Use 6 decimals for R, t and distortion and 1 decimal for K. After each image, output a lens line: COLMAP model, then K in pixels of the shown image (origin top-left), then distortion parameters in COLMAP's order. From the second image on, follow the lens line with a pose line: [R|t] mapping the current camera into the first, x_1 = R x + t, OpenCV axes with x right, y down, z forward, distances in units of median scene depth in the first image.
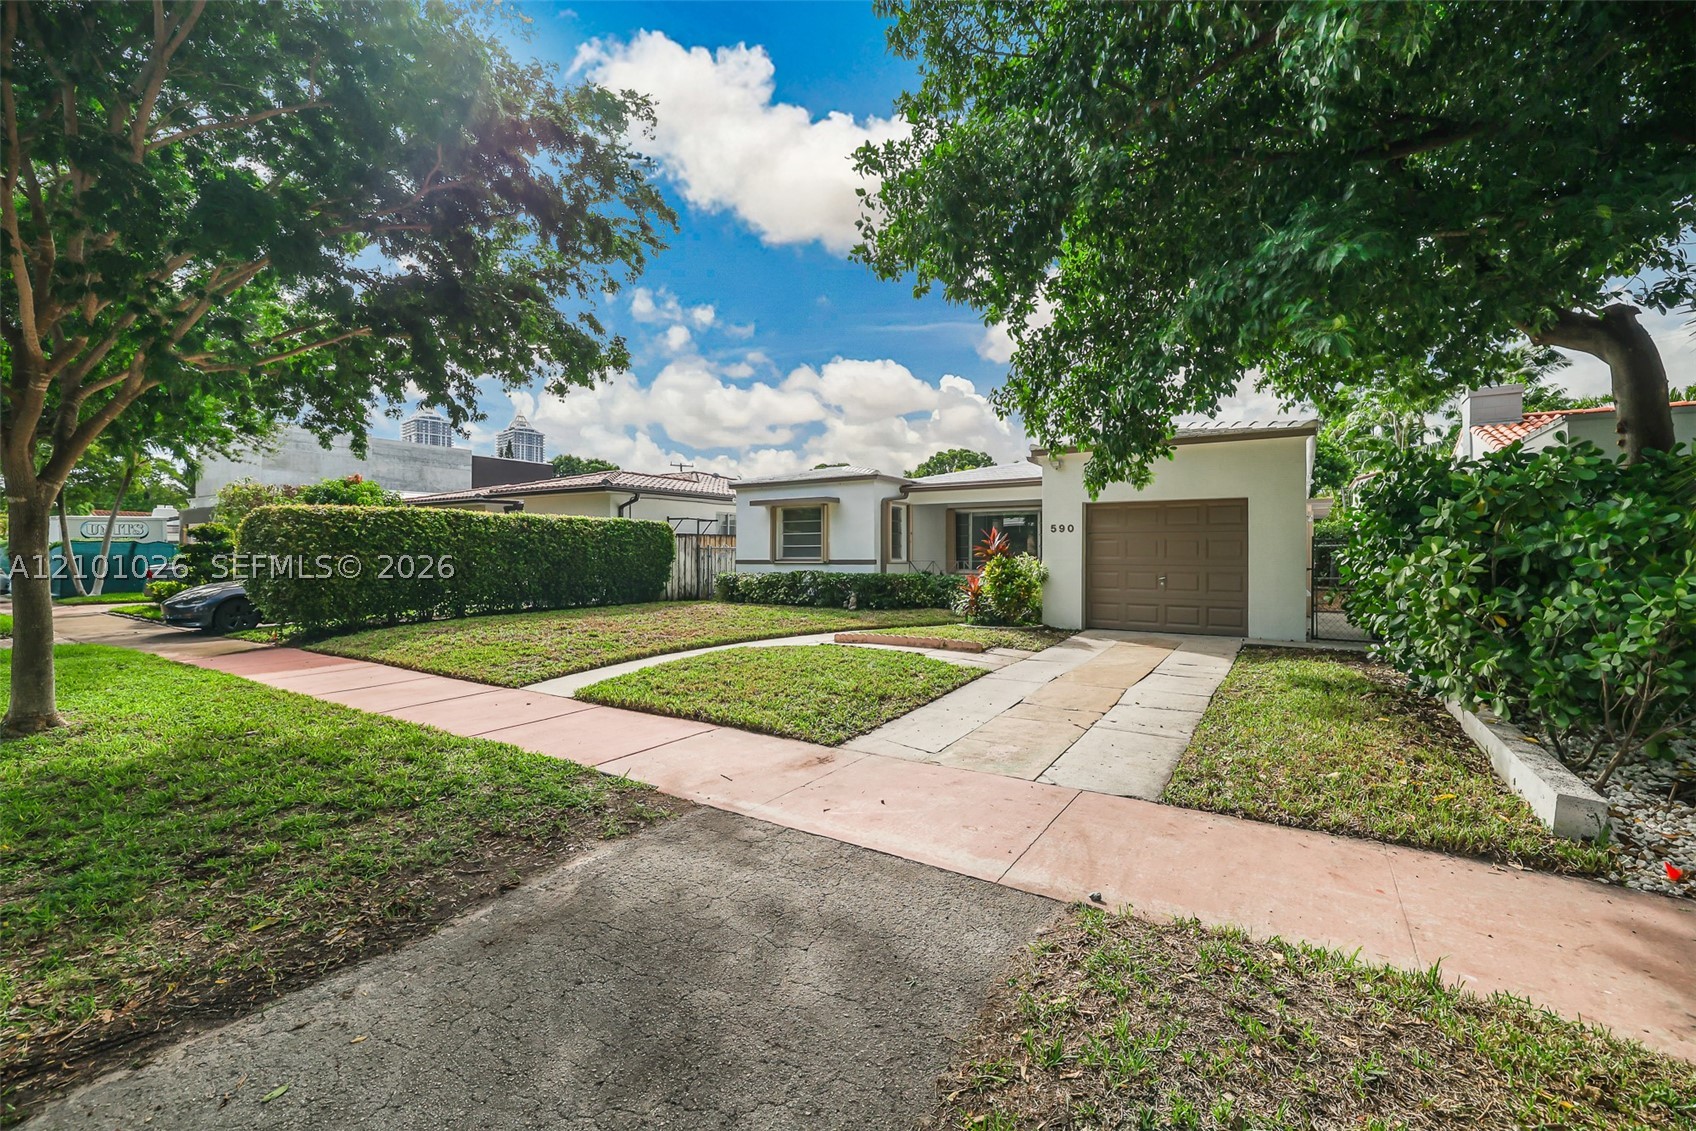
lens RADIAL K [[716.3, 0, 834.7], [0, 716.3, 554.3], [0, 0, 1]] dist [-0.000838, 0.000056]
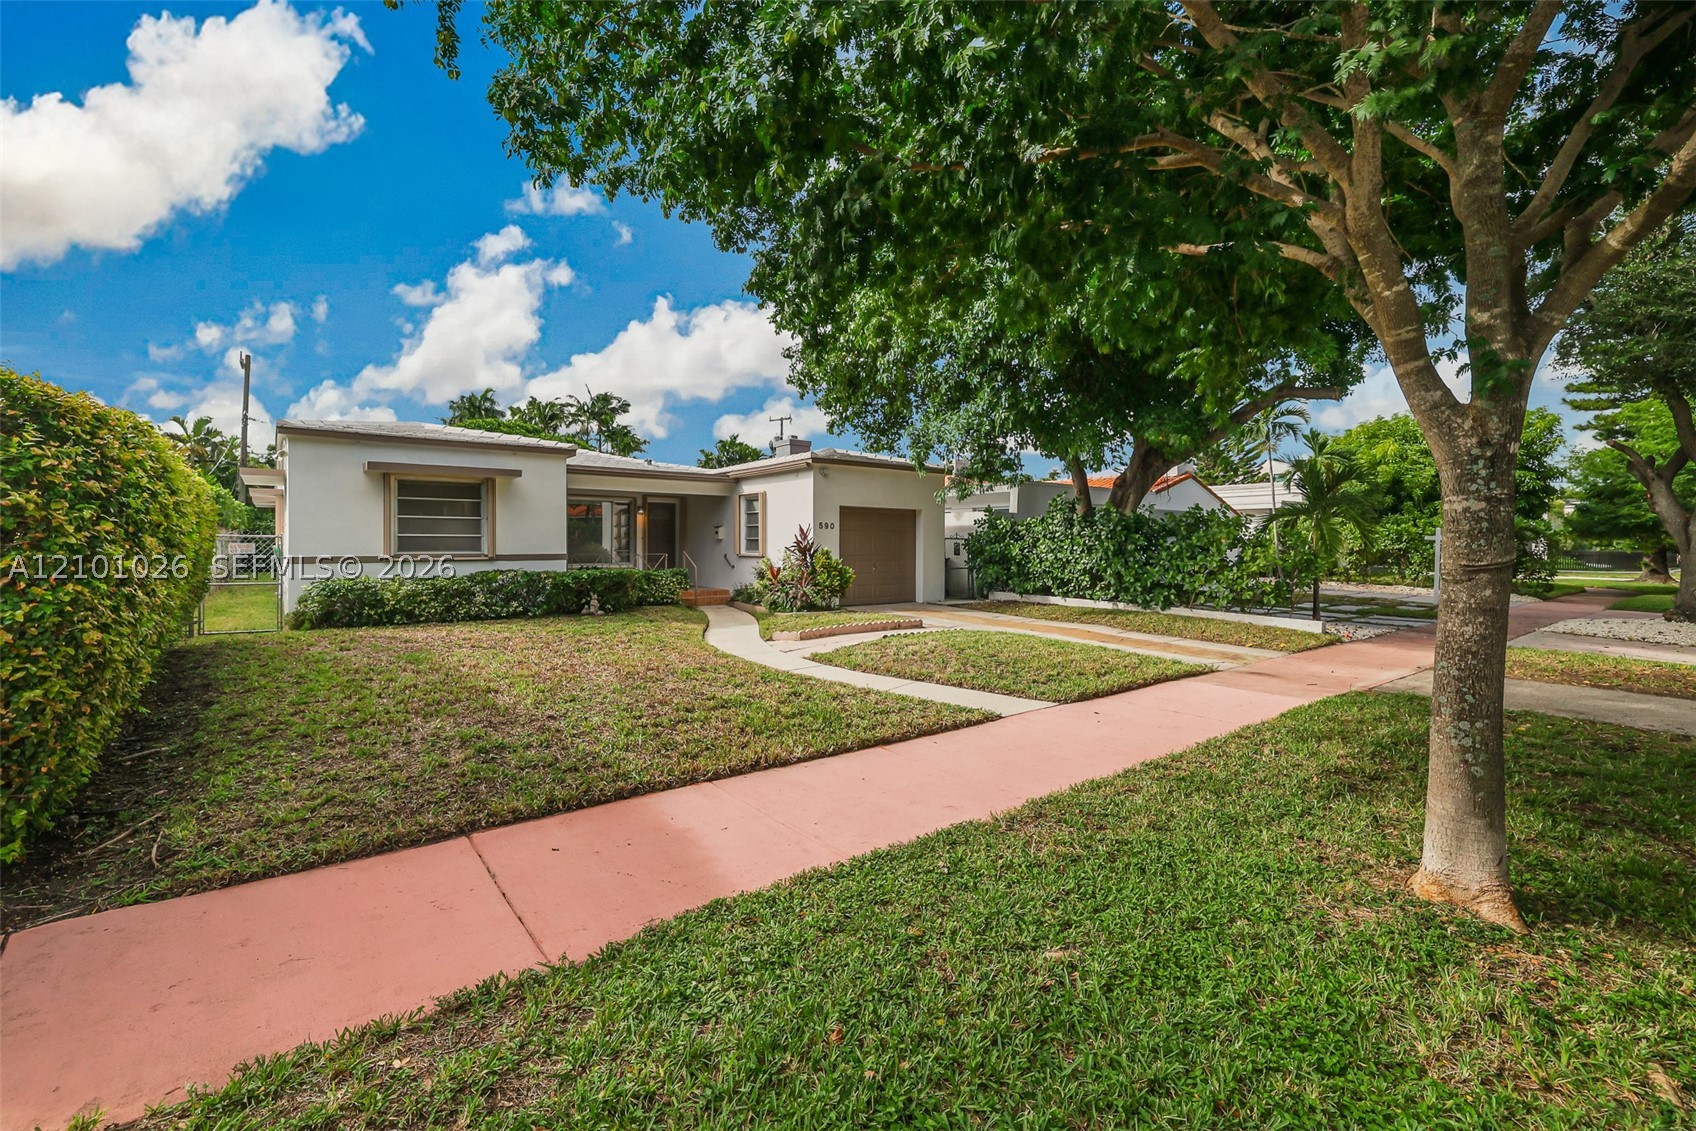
lens RADIAL K [[716.3, 0, 834.7], [0, 716.3, 554.3], [0, 0, 1]] dist [-0.000838, 0.000056]
pose [[0.331405, -0.013435, 0.943393, -0.582325], [-0.001739, 0.999888, 0.014850, -0.004494], [-0.943487, -0.006562, 0.331344, 0.419317]]
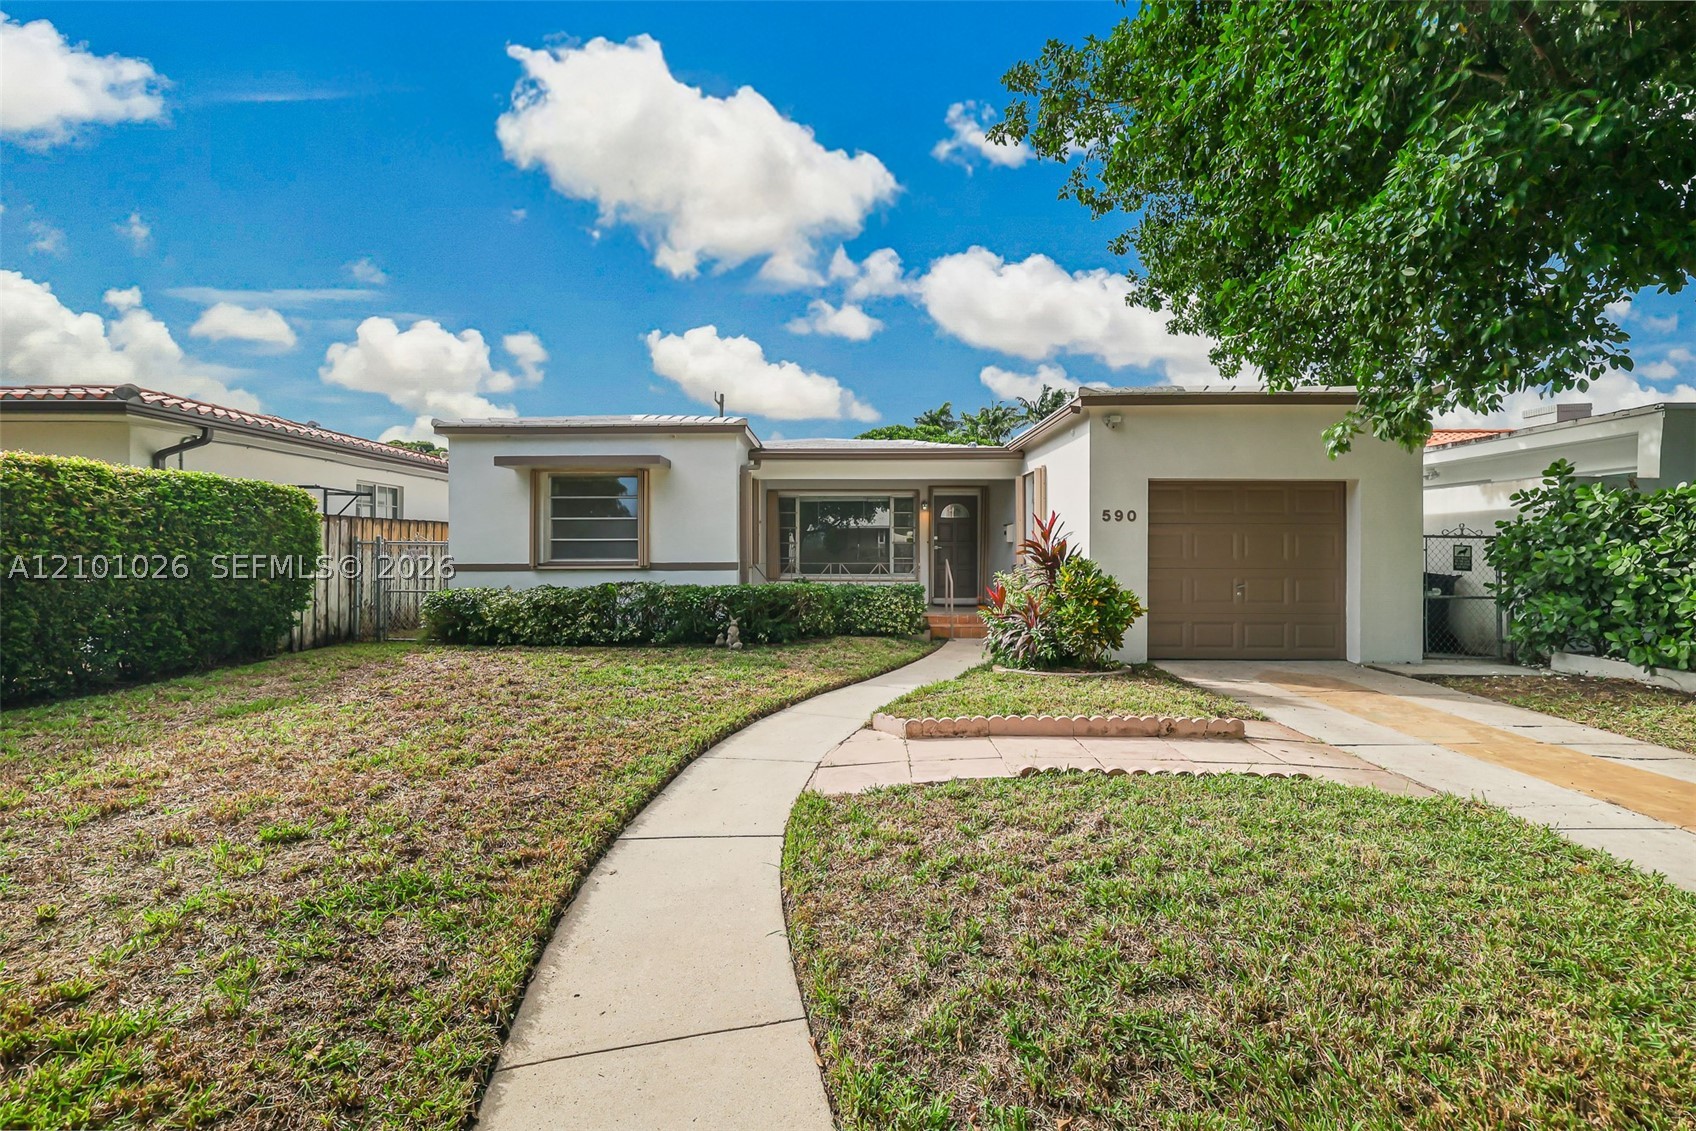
lens RADIAL K [[716.3, 0, 834.7], [0, 716.3, 554.3], [0, 0, 1]] dist [-0.000838, 0.000056]
pose [[0.846244, -0.002600, 0.532789, -0.194095], [0.000476, 0.999991, 0.004123, -0.002095], [-0.532795, -0.003235, 0.846238, 0.405833]]
